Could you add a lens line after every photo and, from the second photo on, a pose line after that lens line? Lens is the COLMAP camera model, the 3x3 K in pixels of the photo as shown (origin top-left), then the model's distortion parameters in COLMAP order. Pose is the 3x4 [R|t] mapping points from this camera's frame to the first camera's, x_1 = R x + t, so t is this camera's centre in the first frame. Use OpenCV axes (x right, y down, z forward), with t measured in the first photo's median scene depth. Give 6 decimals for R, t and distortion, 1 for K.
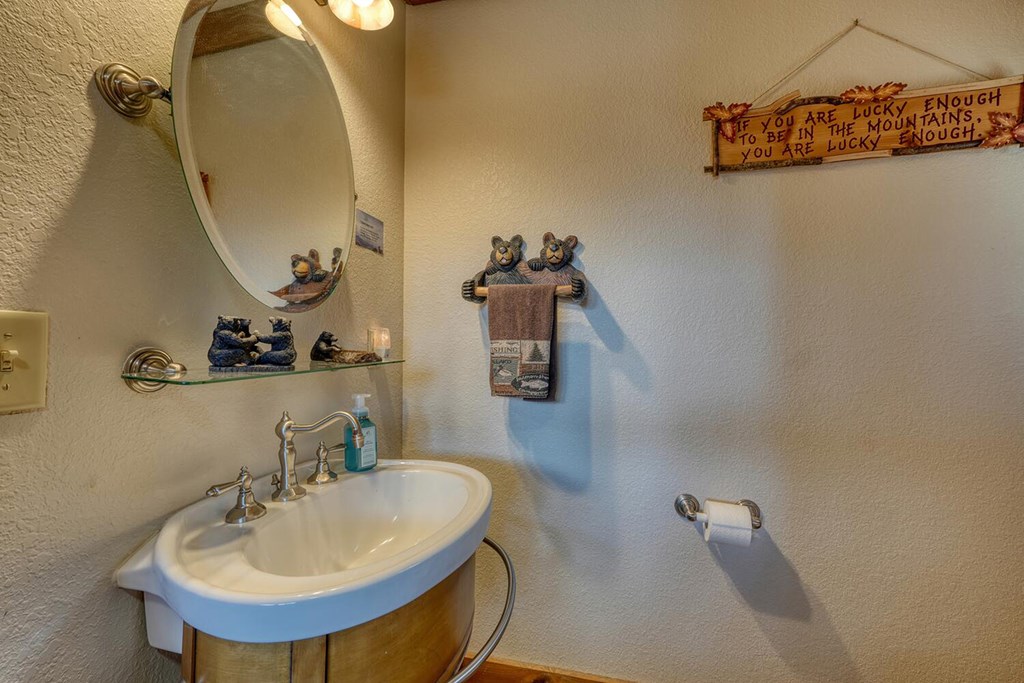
lens RADIAL K [[435.7, 0, 511.8], [0, 435.7, 337.5], [0, 0, 1]] dist [-0.002462, 0.001392]
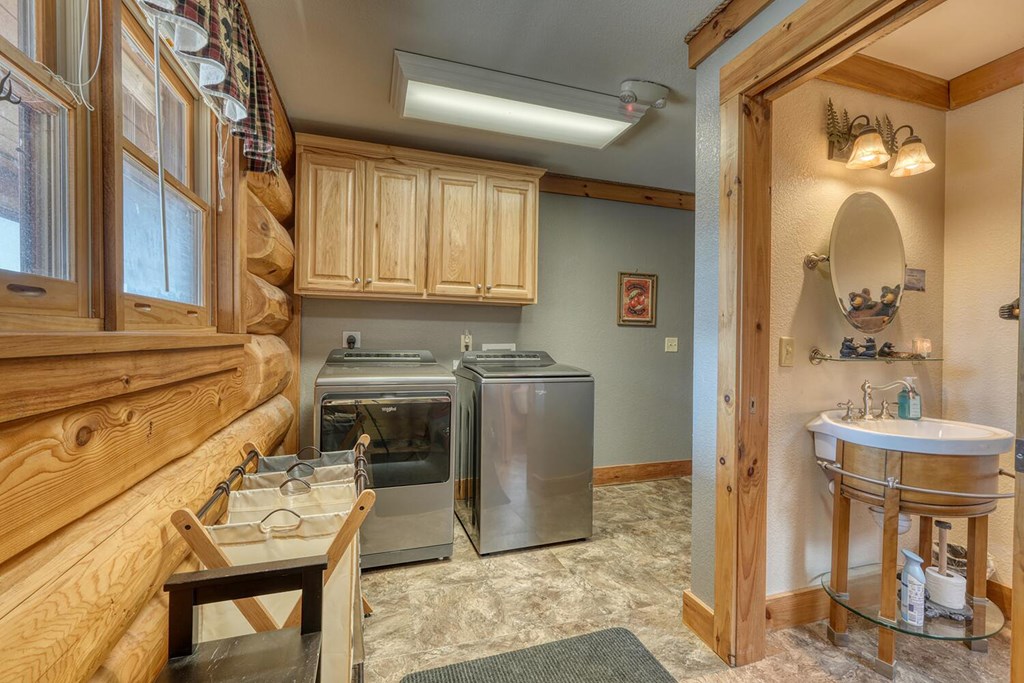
lens RADIAL K [[435.7, 0, 511.3], [0, 435.7, 341.3], [0, 0, 1]] dist [-0.002462, 0.001392]
pose [[0.511106, 0.002300, -0.859514, 0.383336], [-0.003857, 0.999992, 0.000382, -0.011201], [0.859509, 0.003120, 0.511111, -1.433996]]
